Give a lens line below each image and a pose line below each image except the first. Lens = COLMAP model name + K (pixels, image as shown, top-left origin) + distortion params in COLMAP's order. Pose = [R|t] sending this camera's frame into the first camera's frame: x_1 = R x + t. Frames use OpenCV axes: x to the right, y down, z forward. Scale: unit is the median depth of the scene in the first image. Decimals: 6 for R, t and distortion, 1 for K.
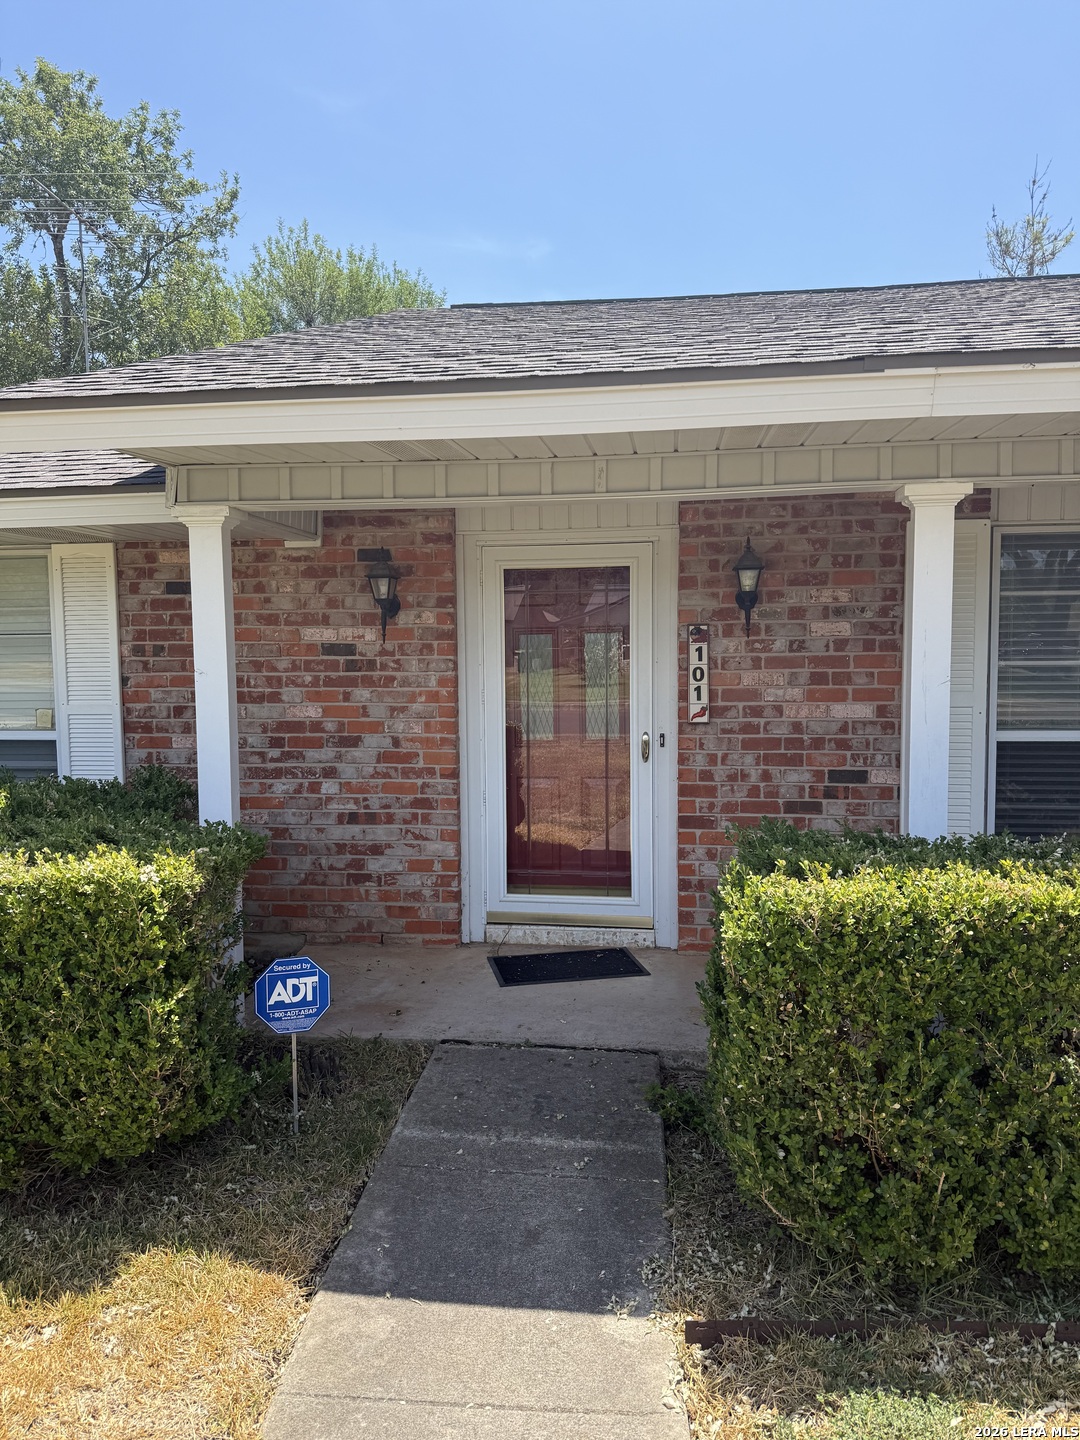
lens RADIAL K [[1019.7, 0, 538.9], [0, 1019.7, 713.5], [0, 0, 1]] dist [0.078694, -0.110121]
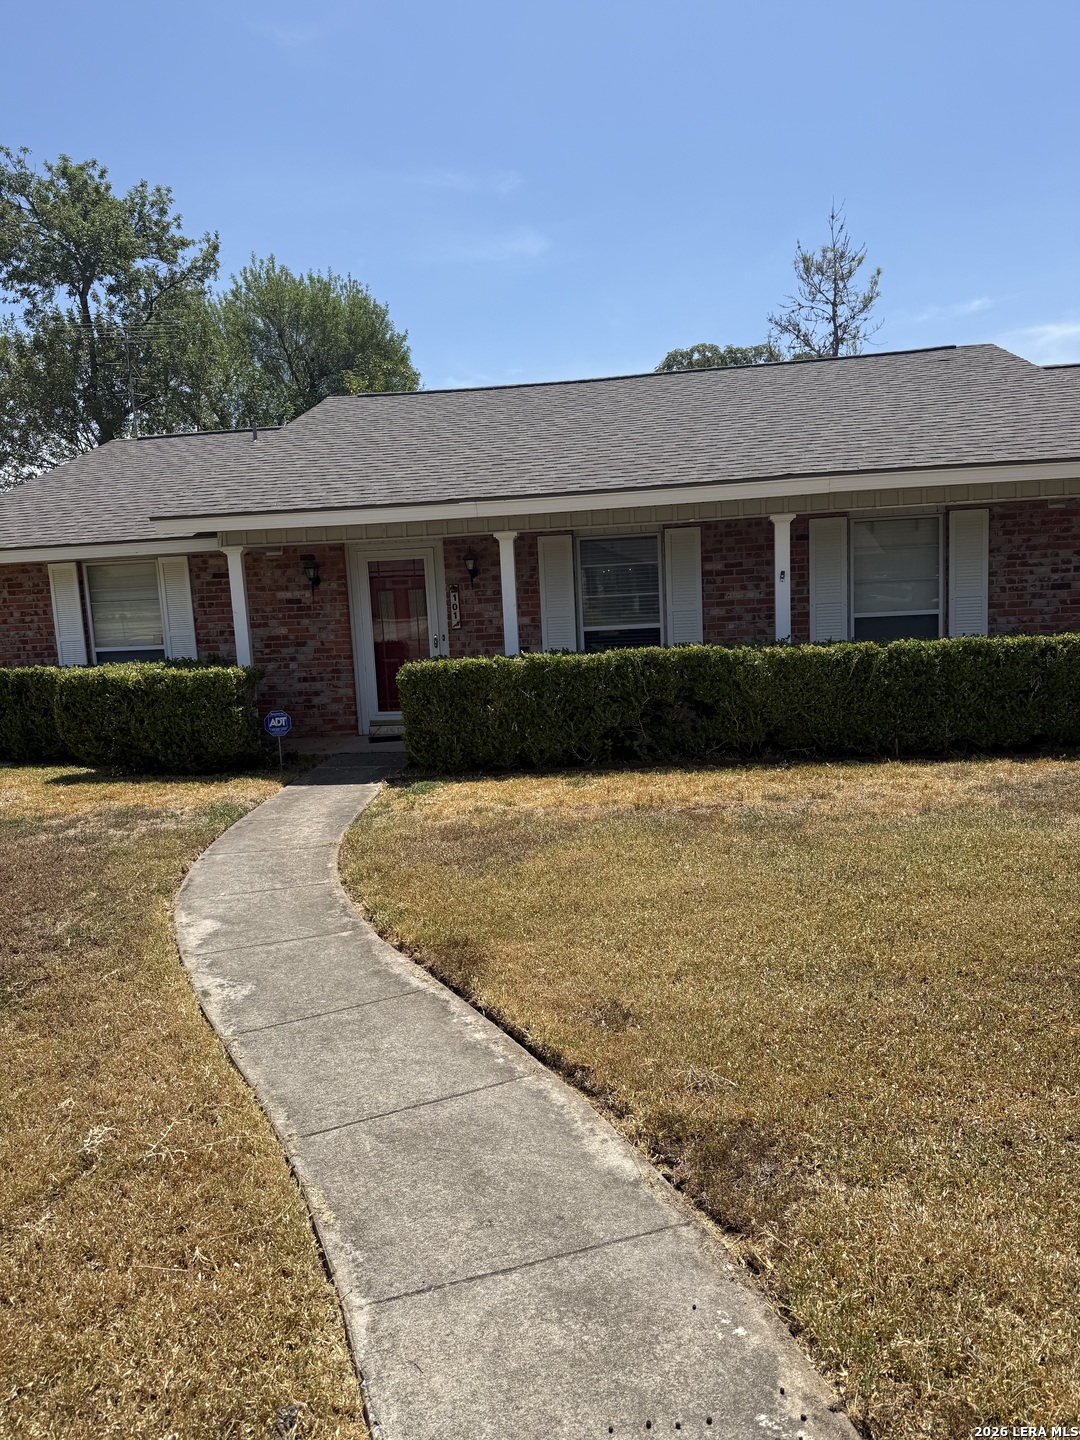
lens RADIAL K [[1019.7, 0, 537.4], [0, 1019.7, 723.8], [0, 0, 1]] dist [0.078694, -0.110121]
pose [[0.999253, -0.038561, -0.002354, 0.314886], [0.038633, 0.997219, 0.063733, 0.077347], [-0.000111, -0.063777, 0.997964, -1.184285]]
